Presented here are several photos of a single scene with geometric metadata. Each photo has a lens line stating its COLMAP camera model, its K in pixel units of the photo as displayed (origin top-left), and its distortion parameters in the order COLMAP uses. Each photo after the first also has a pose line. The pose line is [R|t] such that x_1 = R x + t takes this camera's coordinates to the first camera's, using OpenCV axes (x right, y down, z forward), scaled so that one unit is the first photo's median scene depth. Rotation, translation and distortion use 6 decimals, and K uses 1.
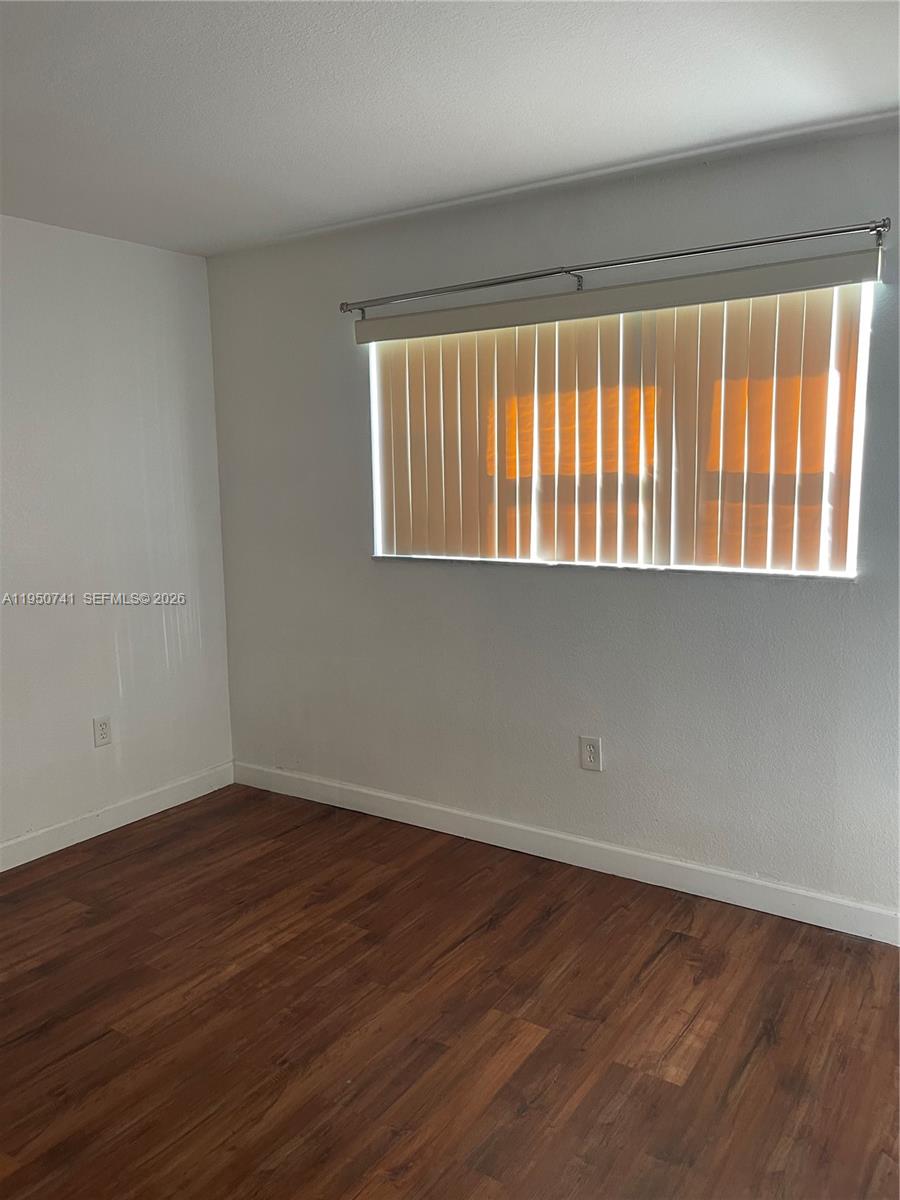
lens RADIAL K [[887.6, 0, 450.0], [0, 887.6, 600.0], [0, 0, 1]] dist [0.100015, -0.147874]
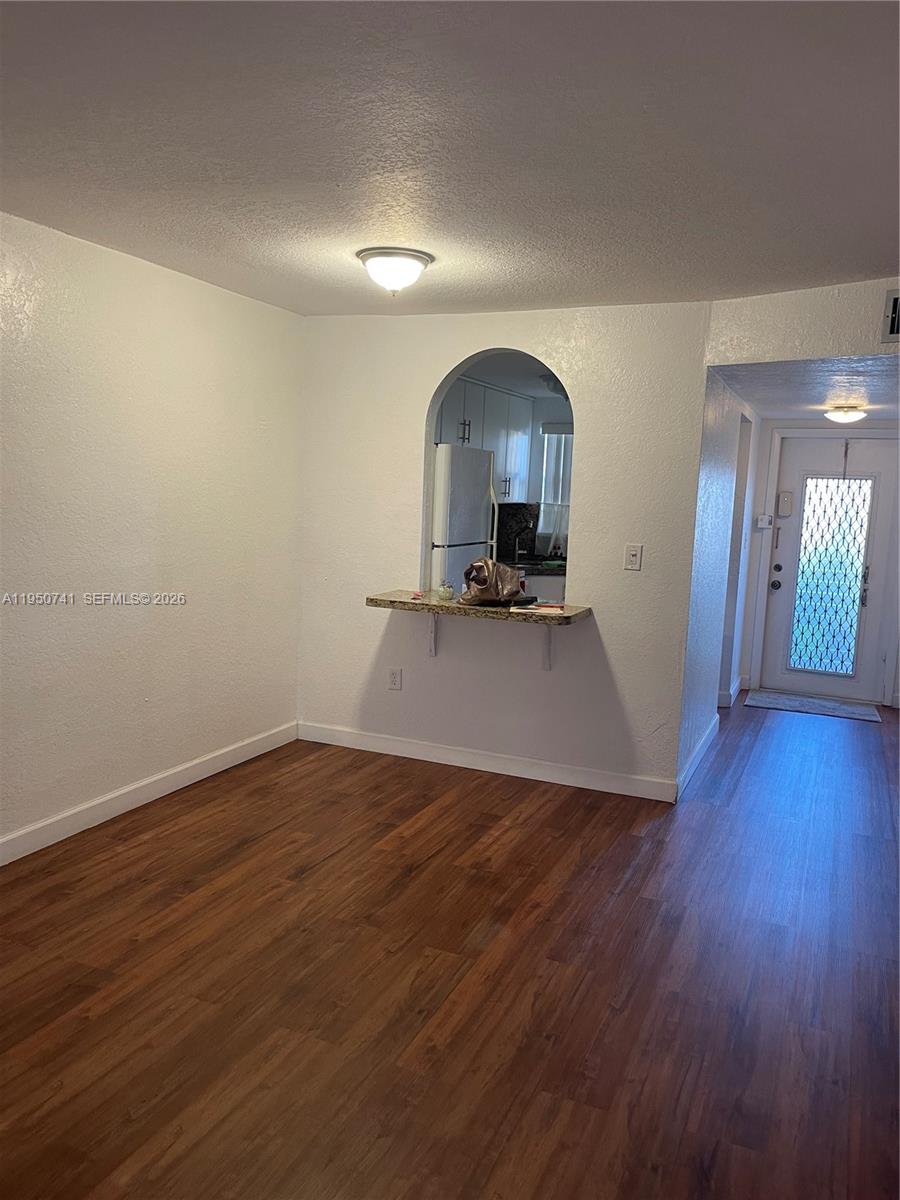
lens RADIAL K [[887.6, 0, 450.0], [0, 887.6, 600.0], [0, 0, 1]] dist [0.100015, -0.147874]
pose [[-0.989967, -0.010469, -0.140912, -0.465799], [-0.046086, 0.966639, 0.251962, -0.294872], [0.133573, 0.255928, -0.957423, 2.109849]]
